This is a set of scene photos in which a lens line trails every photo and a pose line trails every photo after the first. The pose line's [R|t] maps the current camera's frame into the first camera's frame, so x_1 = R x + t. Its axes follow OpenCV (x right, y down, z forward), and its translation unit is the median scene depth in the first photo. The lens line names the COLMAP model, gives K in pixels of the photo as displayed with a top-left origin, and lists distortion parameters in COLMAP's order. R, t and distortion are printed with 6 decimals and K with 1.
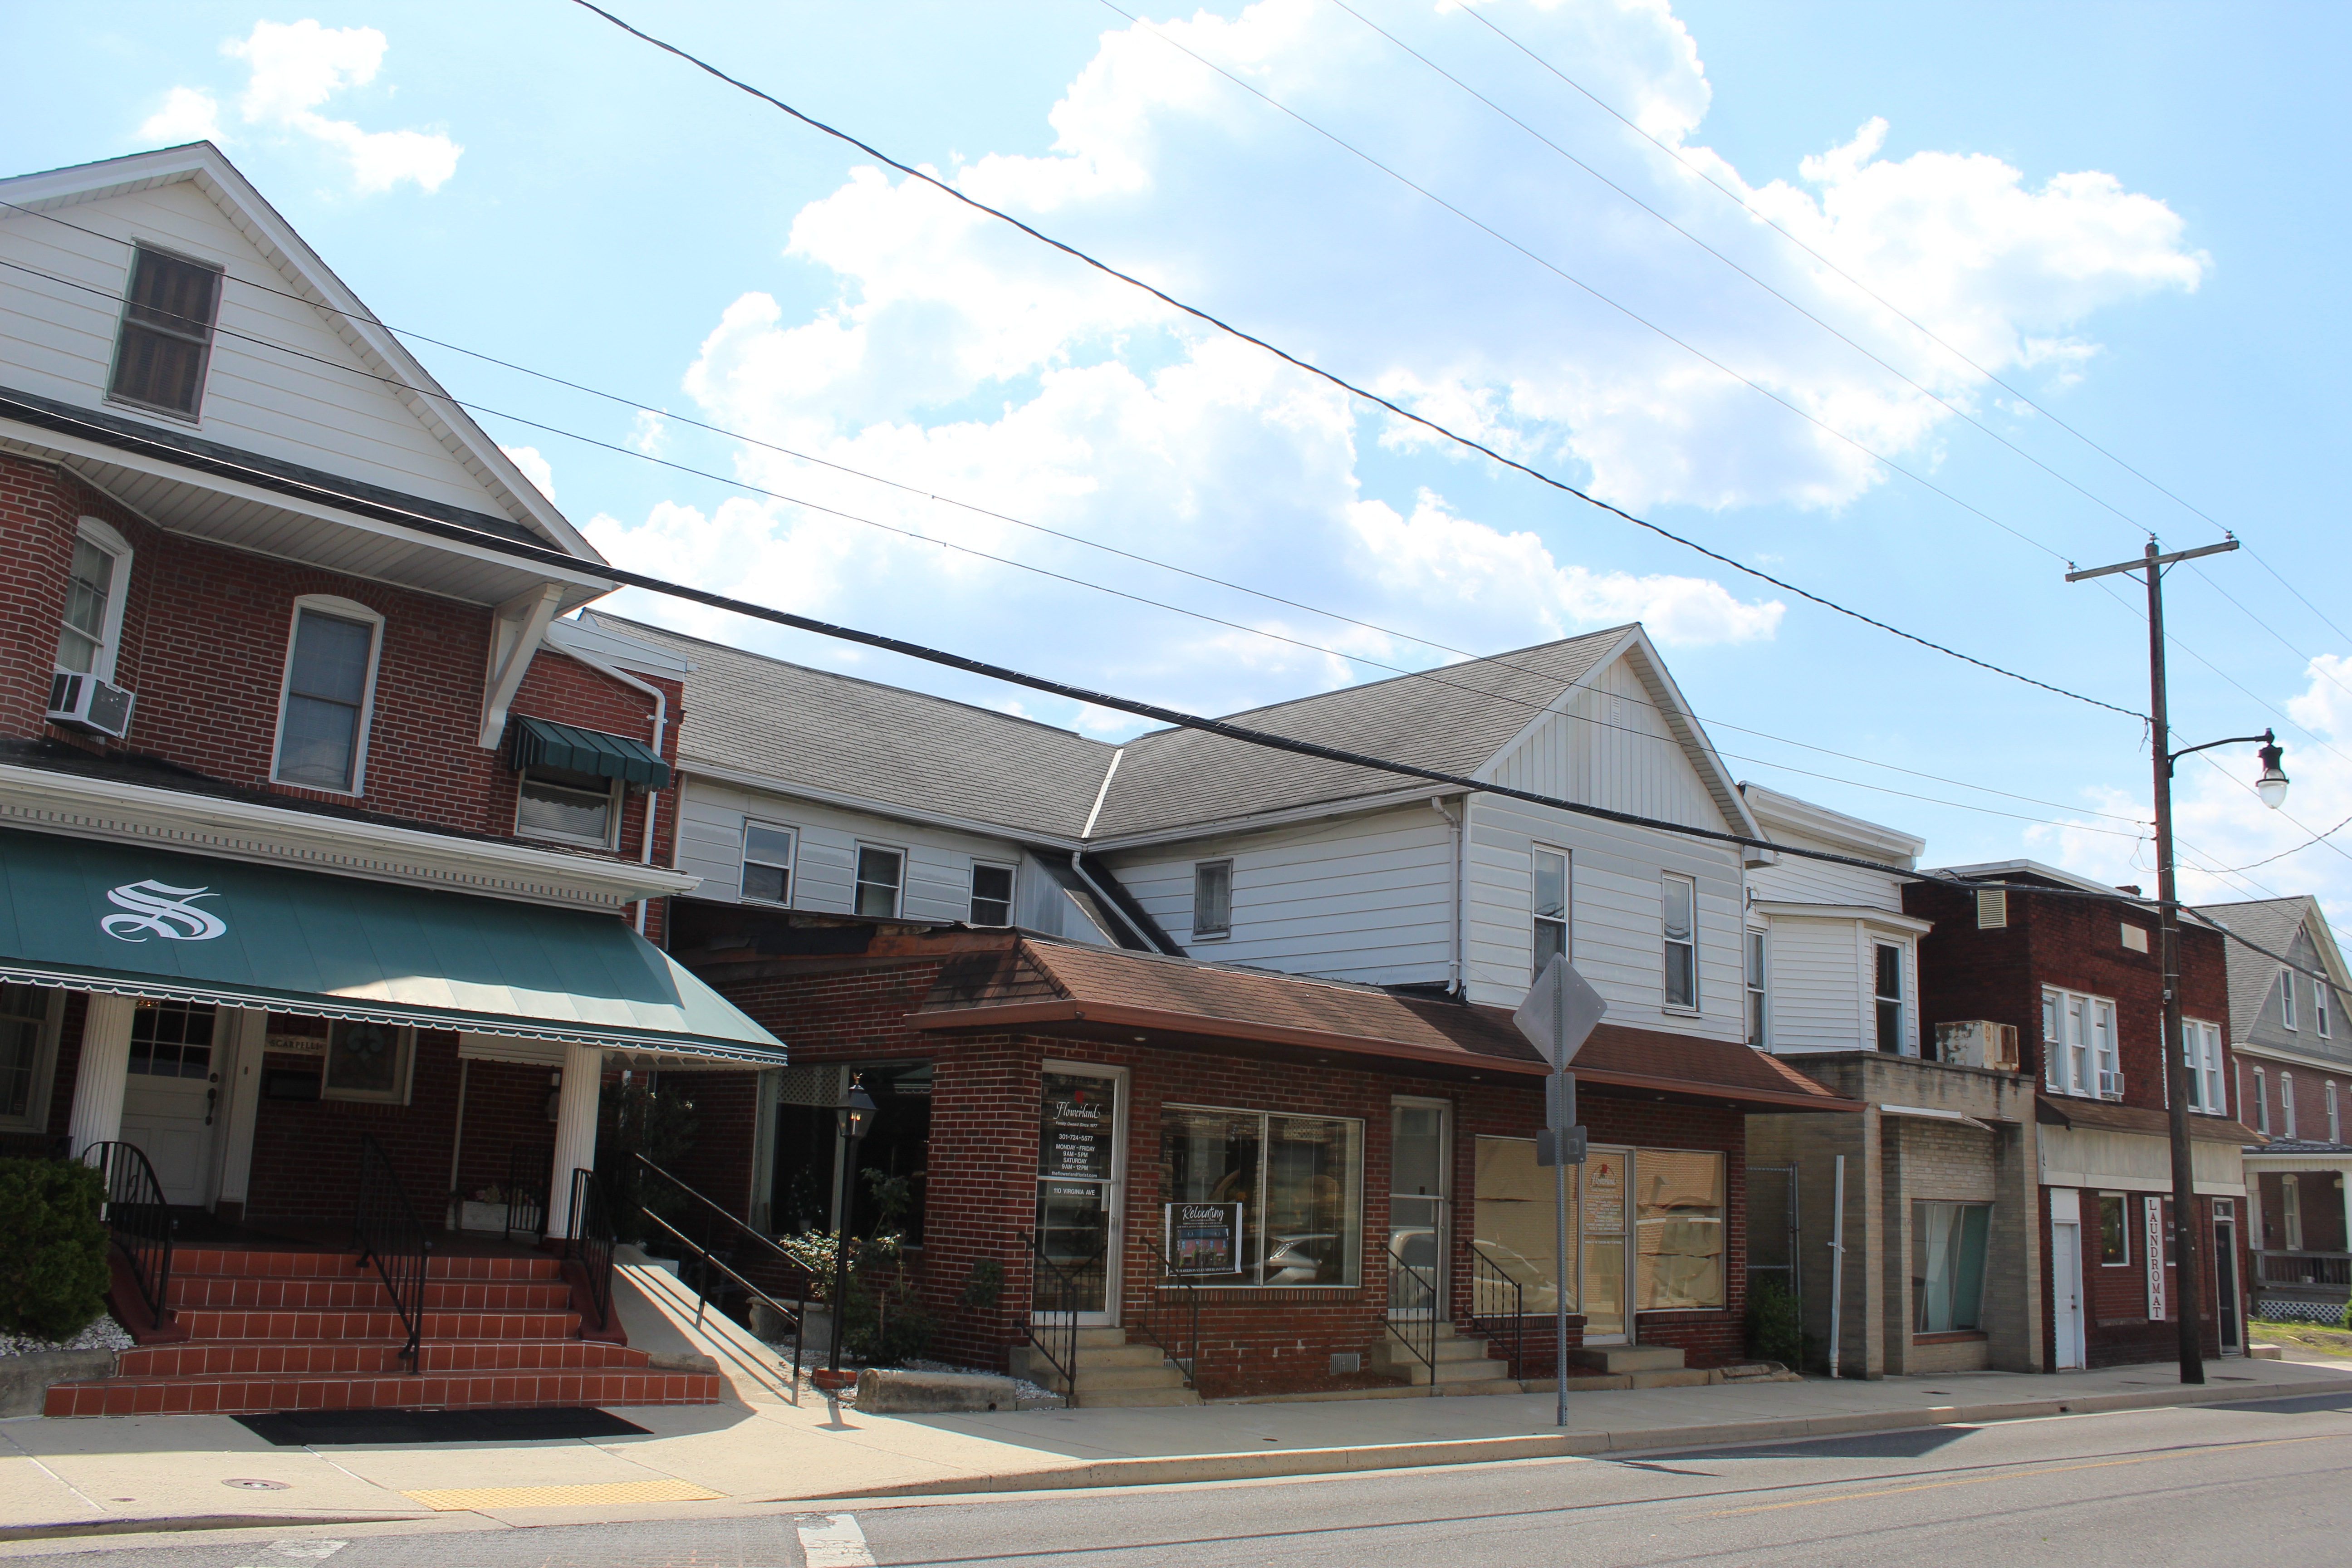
lens RADIAL K [[1989.4, 0, 1180.5], [0, 1989.4, 786.8], [0, 0, 1]] dist [-0.133391, 0.021312]
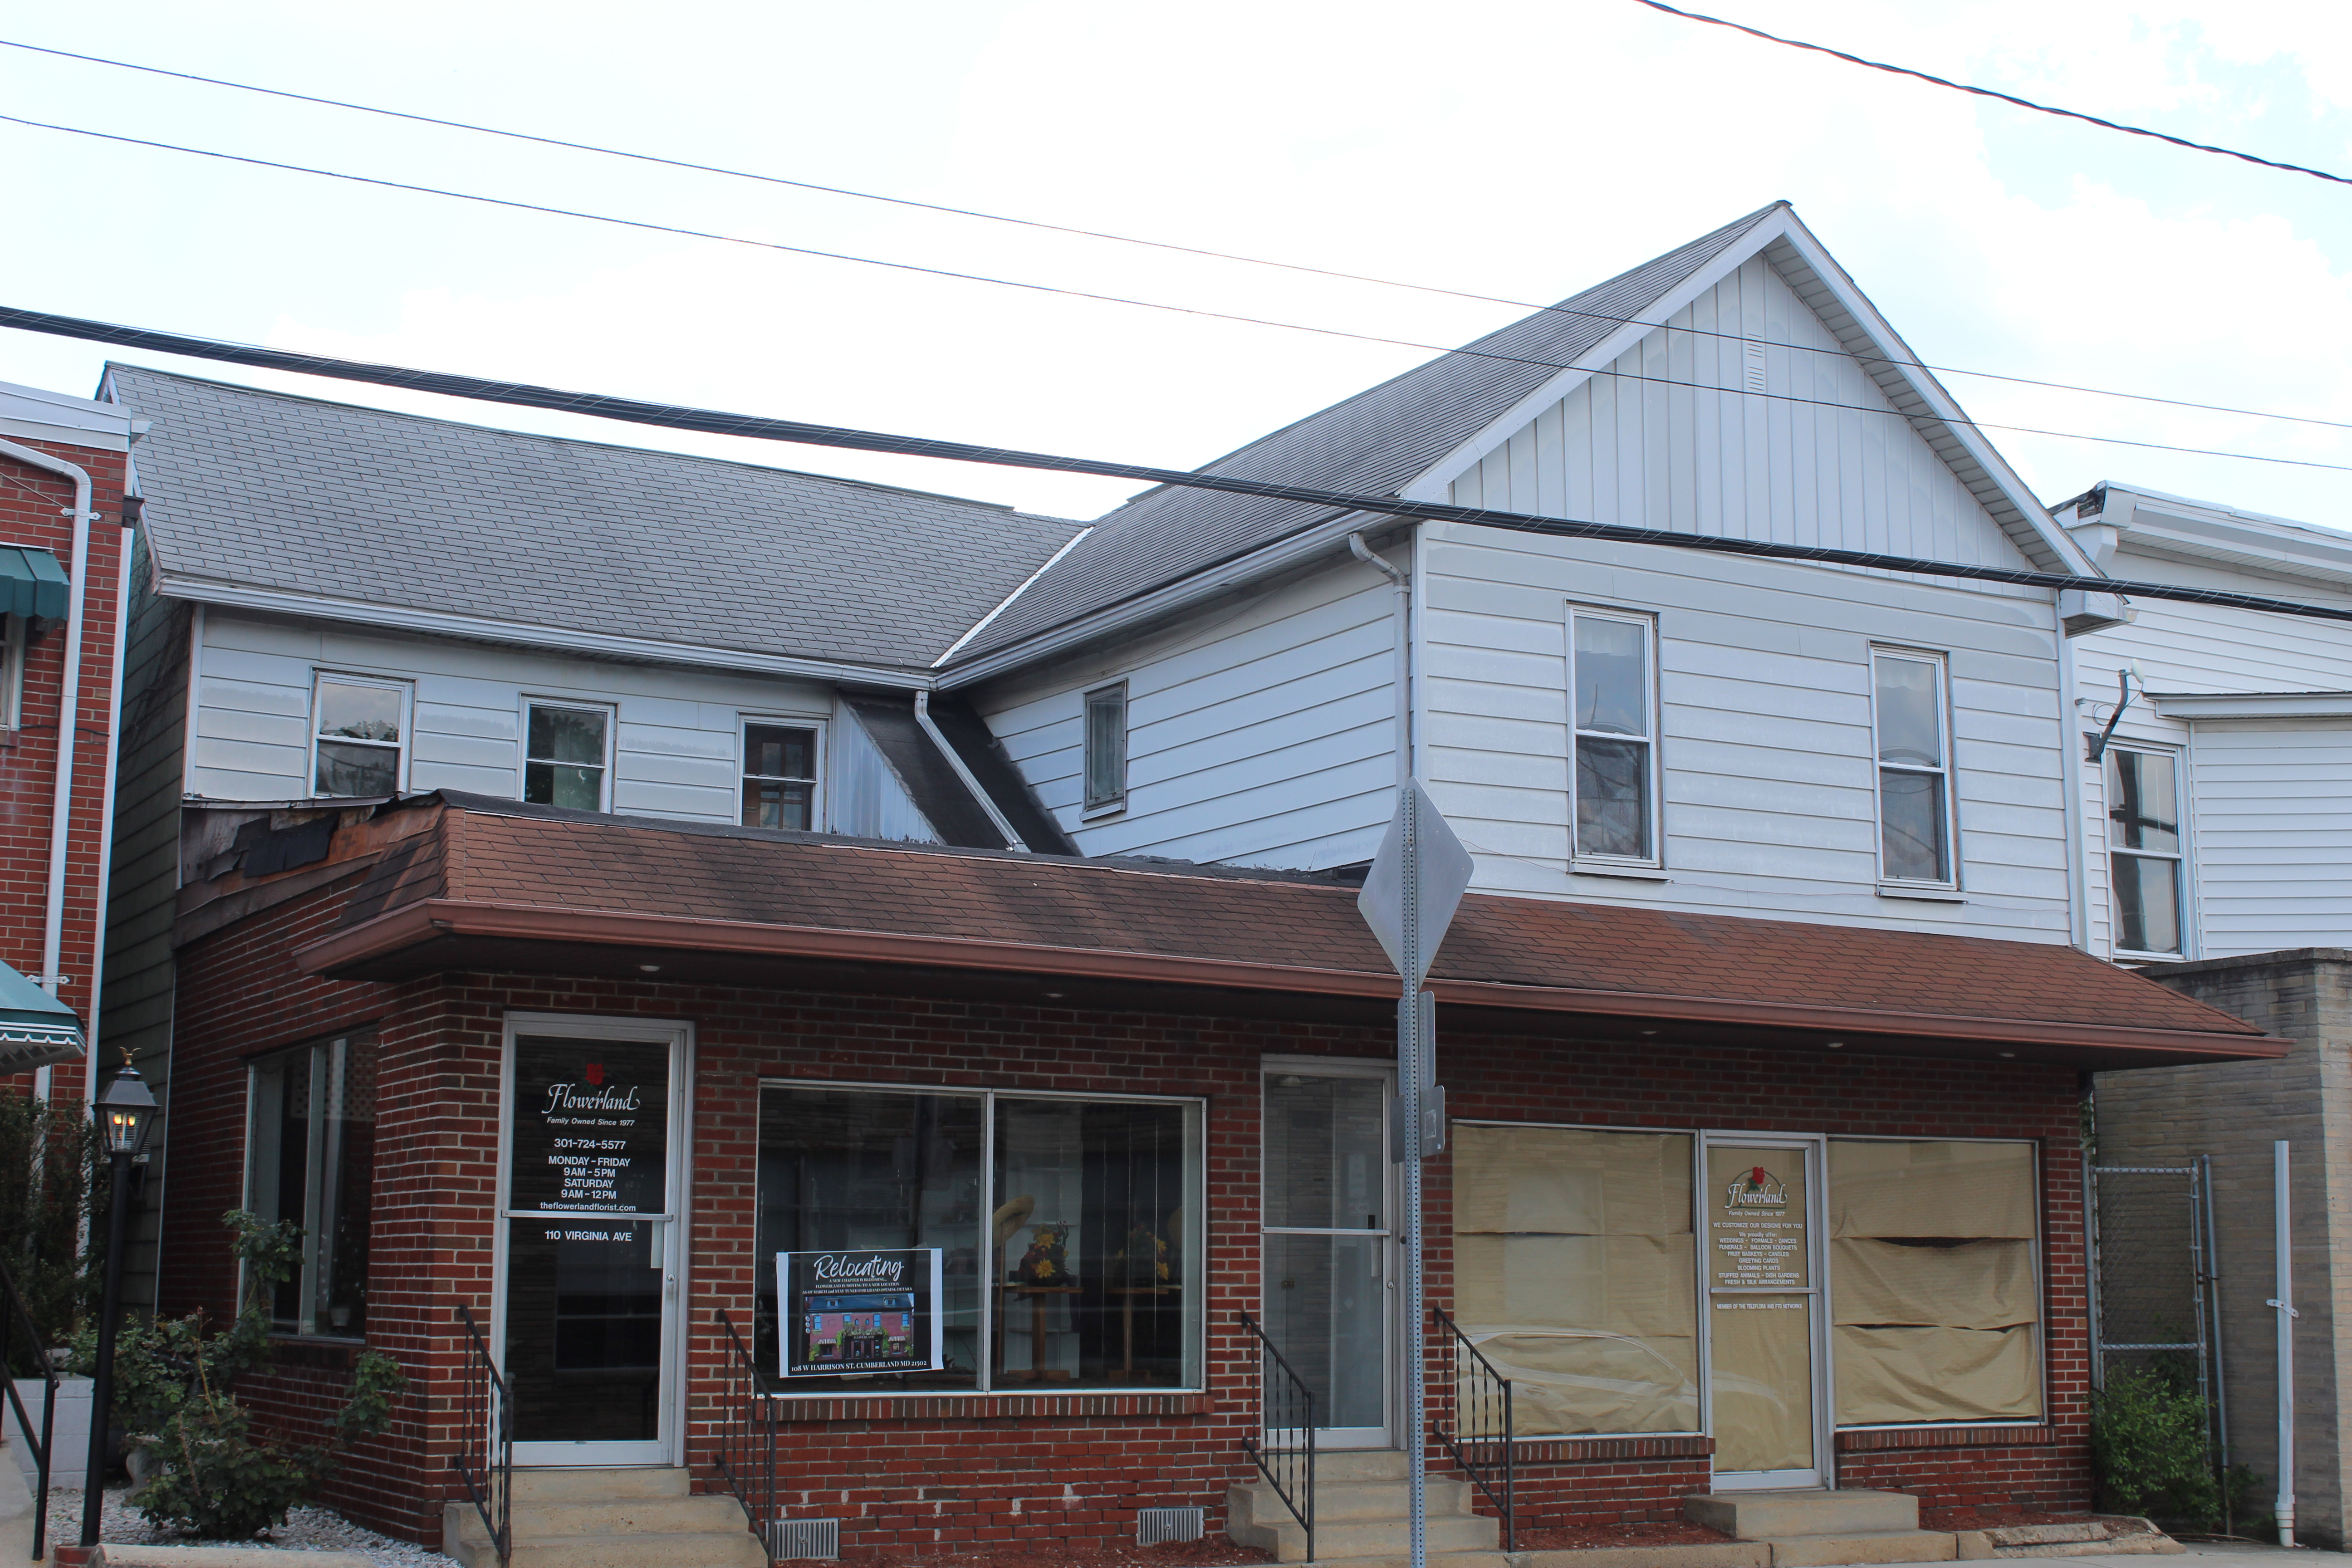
lens RADIAL K [[3027.4, 0, 1174.0], [0, 3027.4, 784.6], [0, 0, 1]] dist [-0.054665, 0.000000]
pose [[0.976268, -0.068197, -0.205549, 0.241680], [0.076037, 0.996639, 0.030478, 0.044678], [0.202780, -0.045384, 0.978172, 0.129659]]
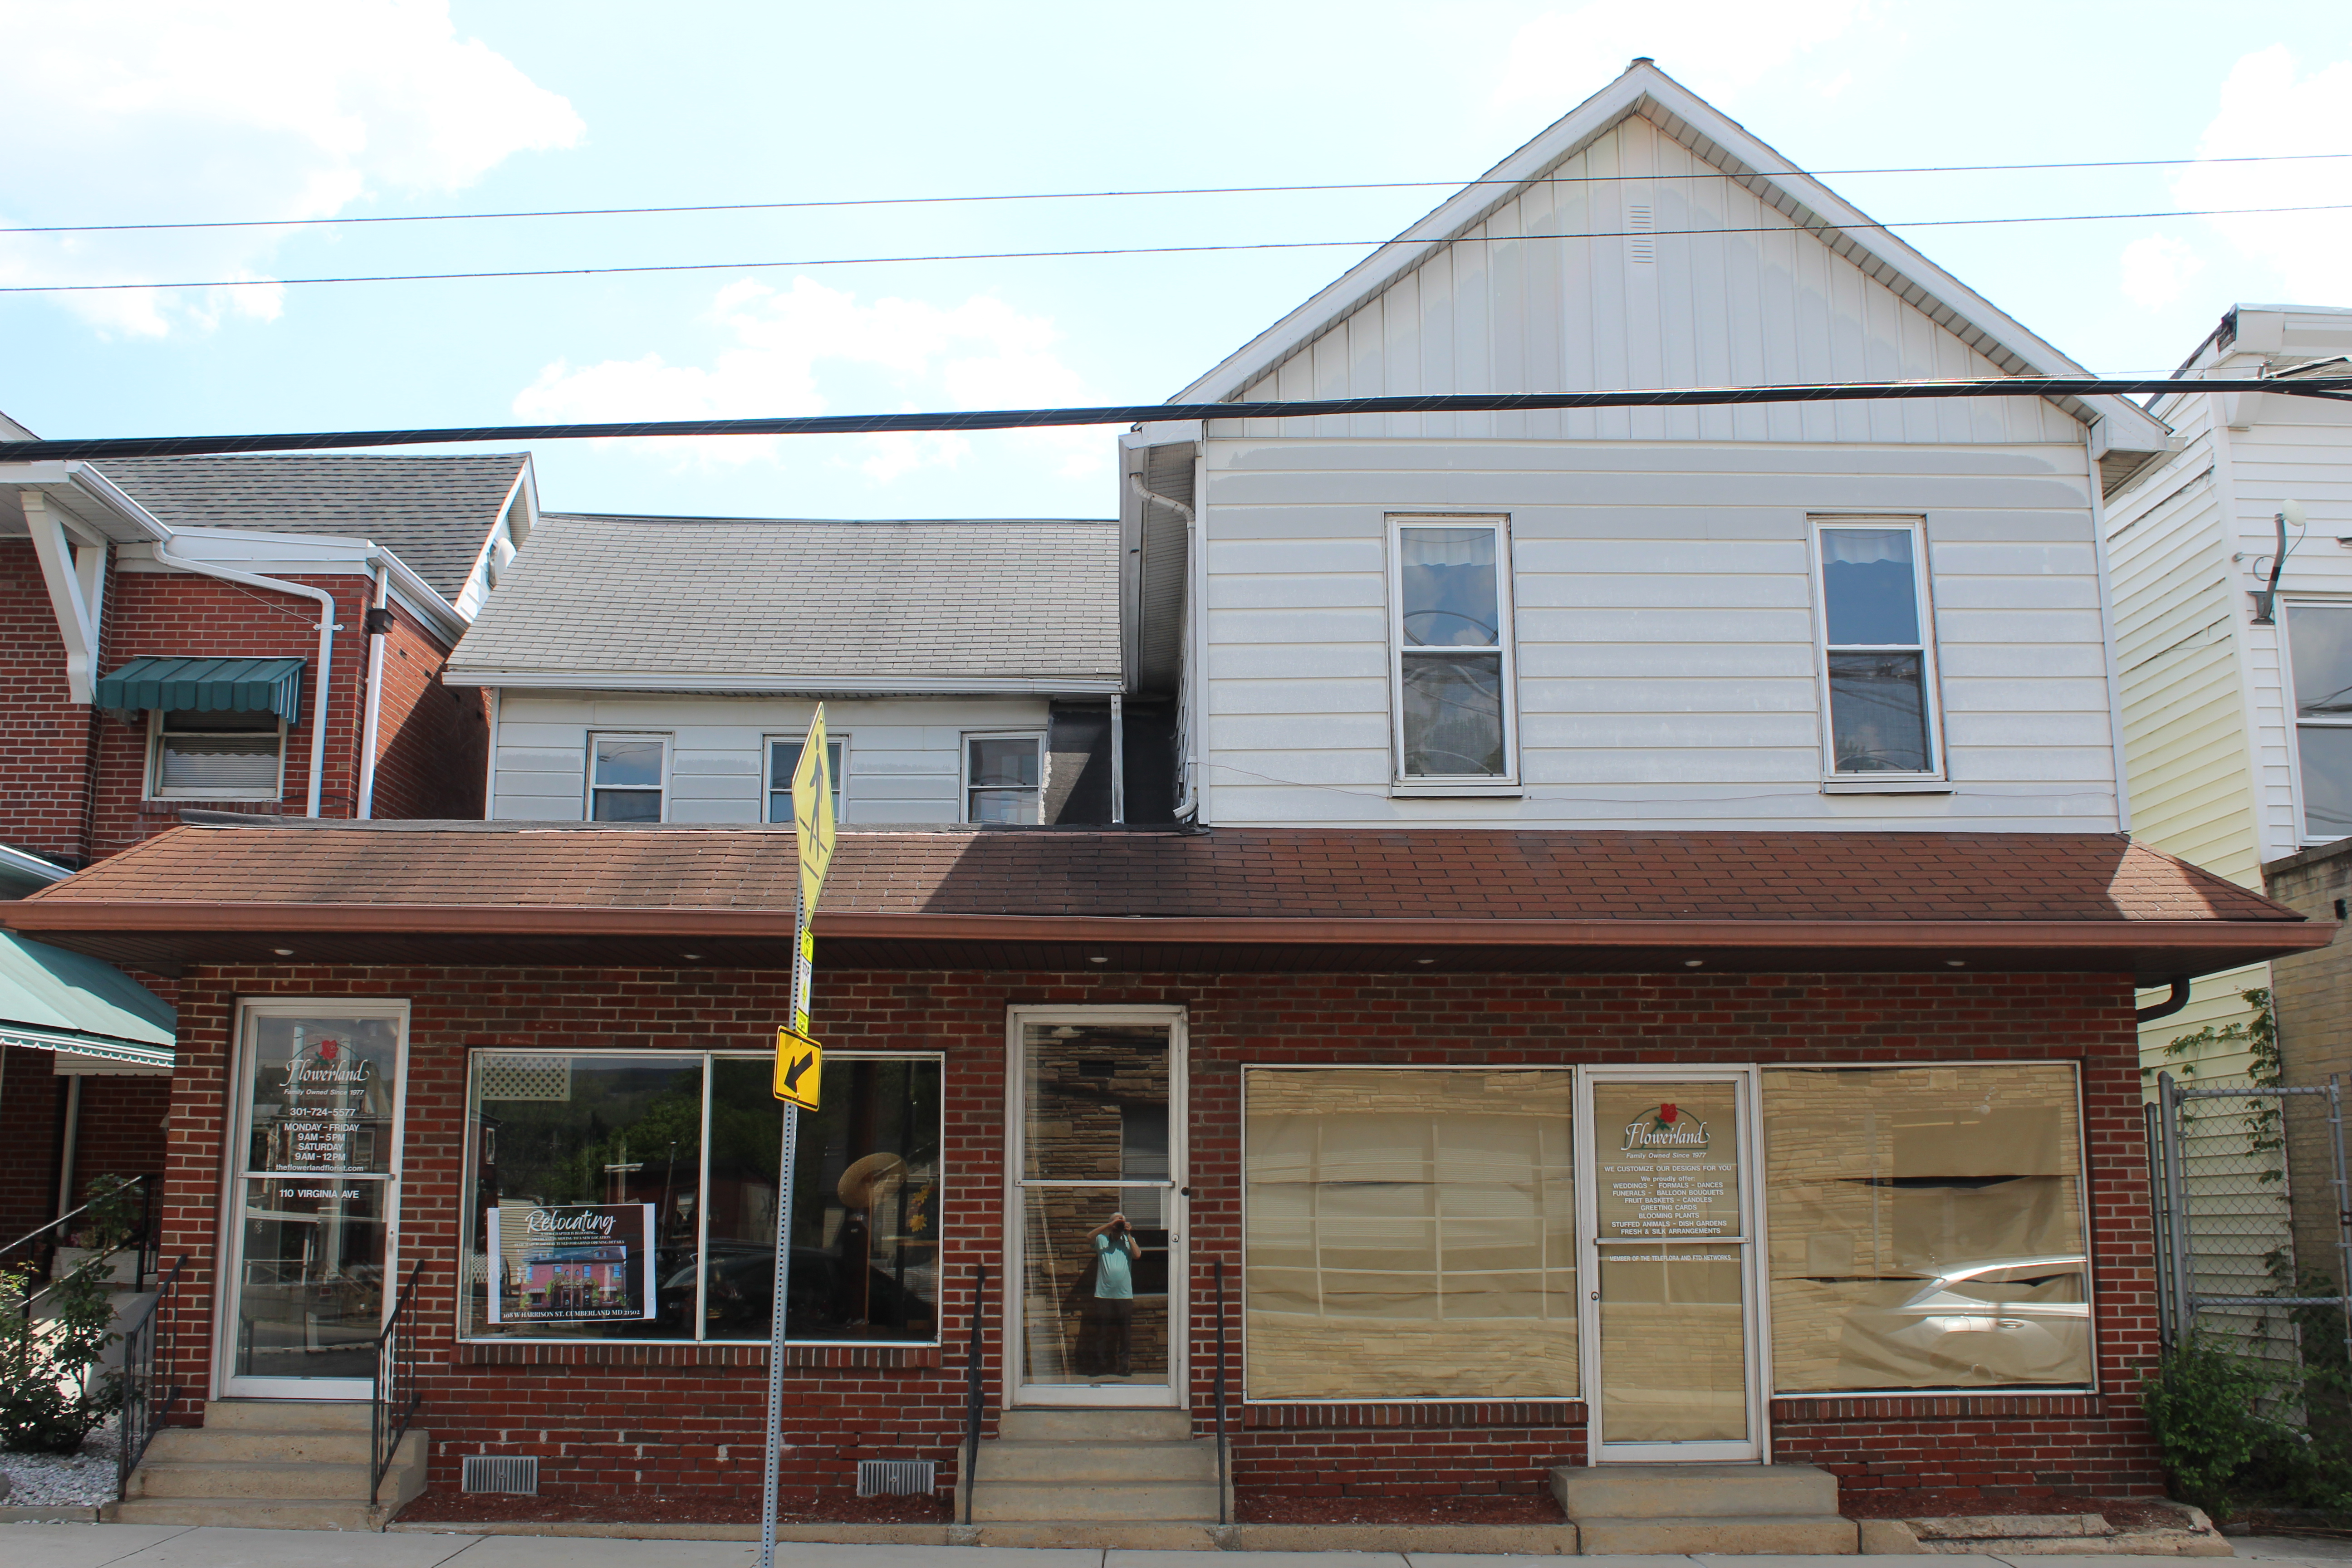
lens RADIAL K [[2319.1, 0, 1171.6], [0, 2319.1, 797.2], [0, 0, 1]] dist [-0.085402, 0.000000]
pose [[0.750614, -0.158654, -0.641411, 0.523458], [0.164672, 0.985032, -0.050940, 0.125160], [0.639892, -0.067386, 0.765504, 0.475355]]
